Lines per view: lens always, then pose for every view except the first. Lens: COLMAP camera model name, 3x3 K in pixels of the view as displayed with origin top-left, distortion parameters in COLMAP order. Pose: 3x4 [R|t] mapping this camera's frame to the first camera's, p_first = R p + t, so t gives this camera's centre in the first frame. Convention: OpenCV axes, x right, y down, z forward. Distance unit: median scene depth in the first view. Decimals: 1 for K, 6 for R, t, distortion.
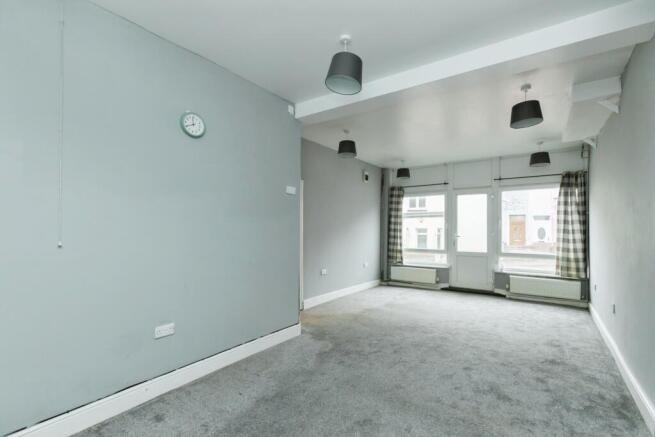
lens RADIAL K [[301.1, 0, 331.1], [0, 301.1, 216.3], [0, 0, 1]] dist [0.009203, -0.000633]
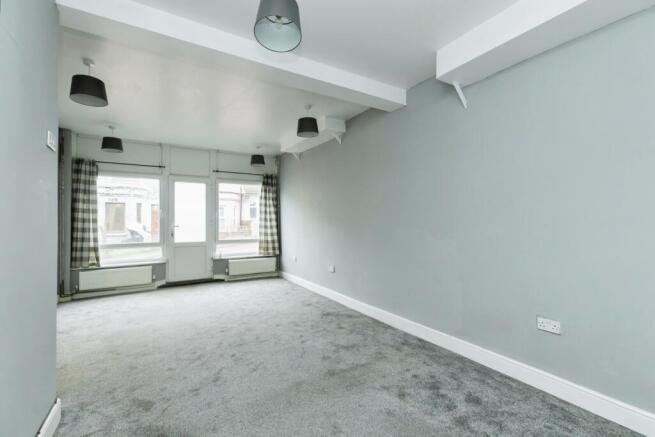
lens RADIAL K [[301.1, 0, 331.1], [0, 301.1, 216.3], [0, 0, 1]] dist [0.009203, -0.000633]
pose [[0.391149, -0.000248, 0.920327, -0.266158], [-0.038065, 0.999140, 0.016447, 0.002645], [-0.919540, -0.041466, 0.390803, 0.227341]]
